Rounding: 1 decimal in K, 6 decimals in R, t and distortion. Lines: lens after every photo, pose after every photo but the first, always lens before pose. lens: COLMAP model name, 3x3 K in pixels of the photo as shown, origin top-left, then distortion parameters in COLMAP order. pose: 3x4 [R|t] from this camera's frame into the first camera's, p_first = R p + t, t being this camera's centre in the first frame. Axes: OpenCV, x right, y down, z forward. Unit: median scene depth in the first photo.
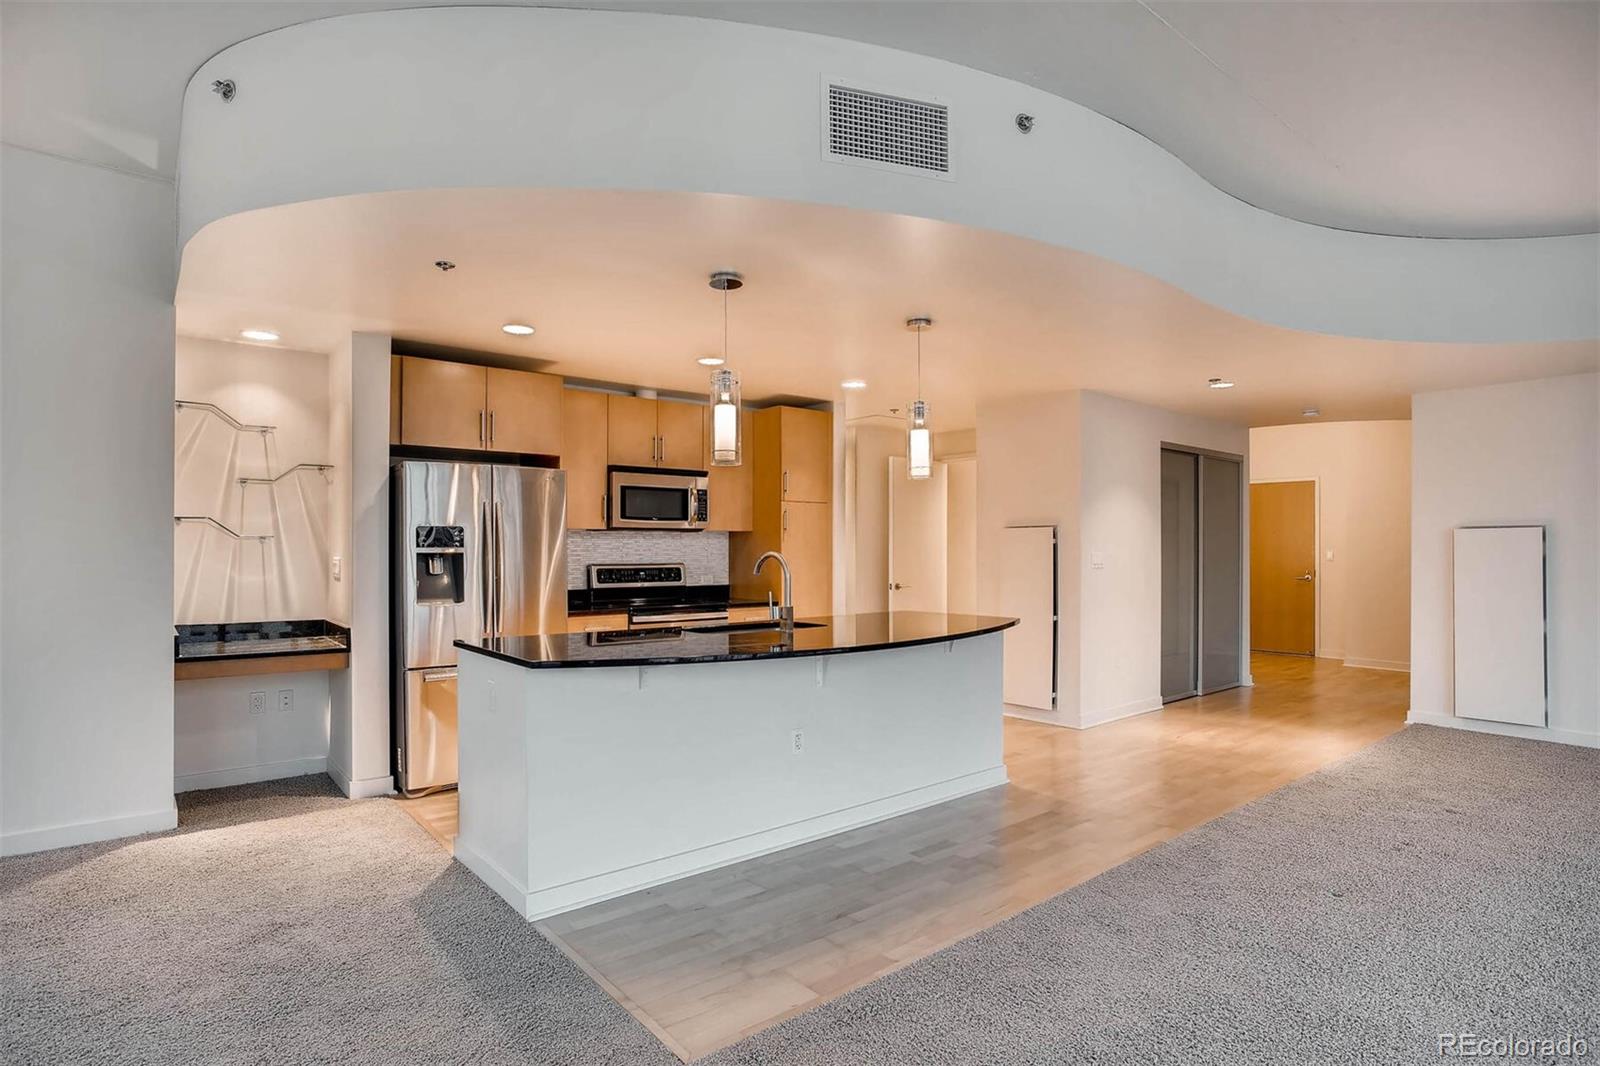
lens RADIAL K [[834.5, 0, 795.6], [0, 834.5, 536.9], [0, 0, 1]] dist [-0.075567, 0.047440]
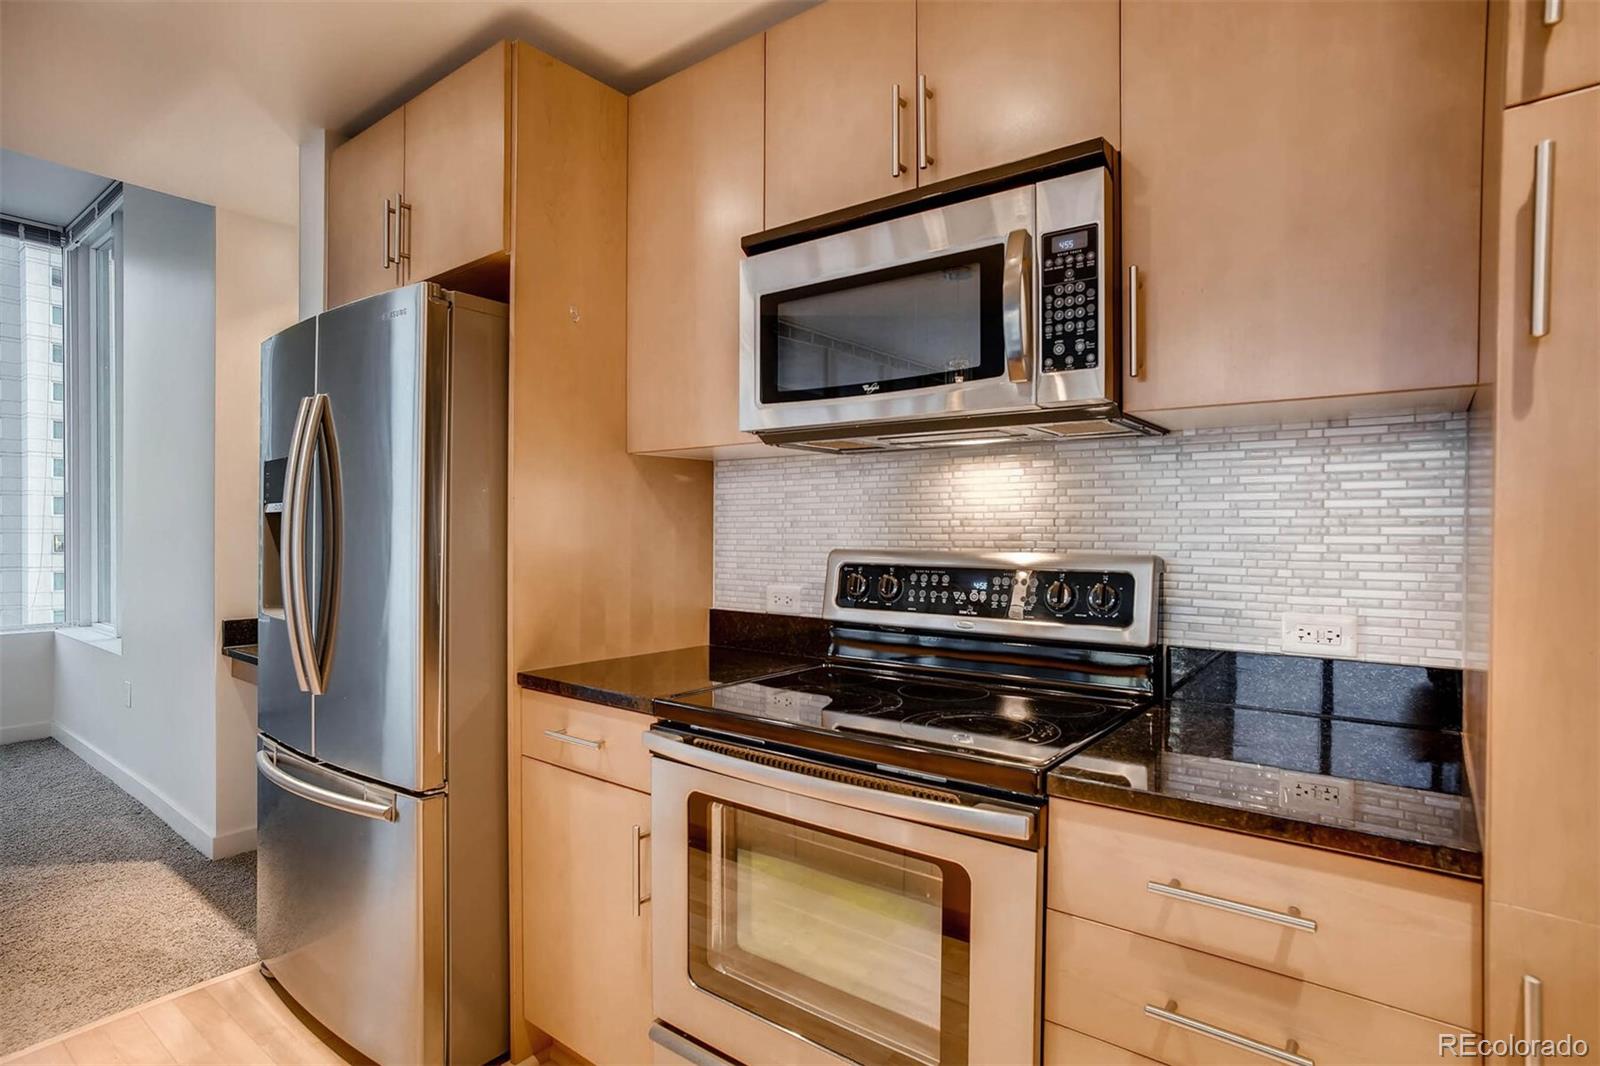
lens RADIAL K [[834.5, 0, 795.6], [0, 834.5, 536.9], [0, 0, 1]] dist [-0.075567, 0.047440]
pose [[0.224224, 0.002555, -0.974534, 0.088902], [0.003174, 0.999989, 0.003352, 0.026275], [0.974532, -0.003845, 0.224214, 0.890812]]
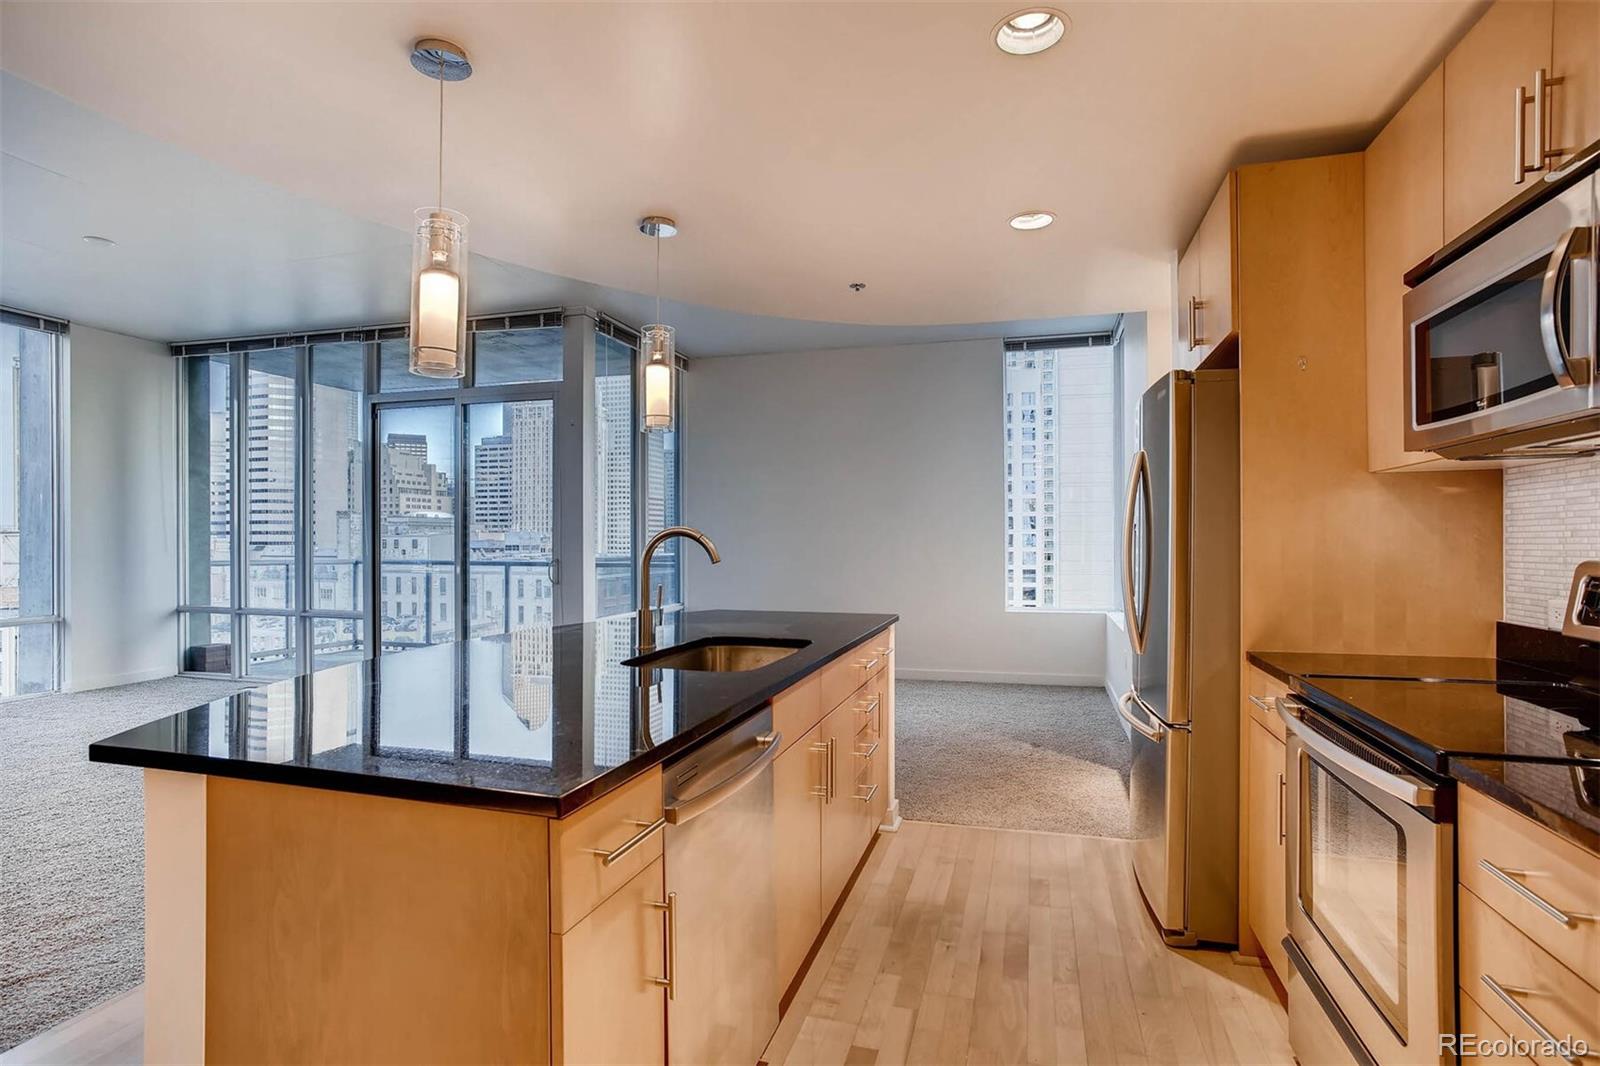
lens RADIAL K [[834.5, 0, 795.6], [0, 834.5, 536.9], [0, 0, 1]] dist [-0.075567, 0.047440]
pose [[-0.821209, -0.005357, -0.570603, 0.175333], [0.003516, 0.999889, -0.014448, 0.026901], [0.570617, -0.013871, -0.821099, 1.065940]]
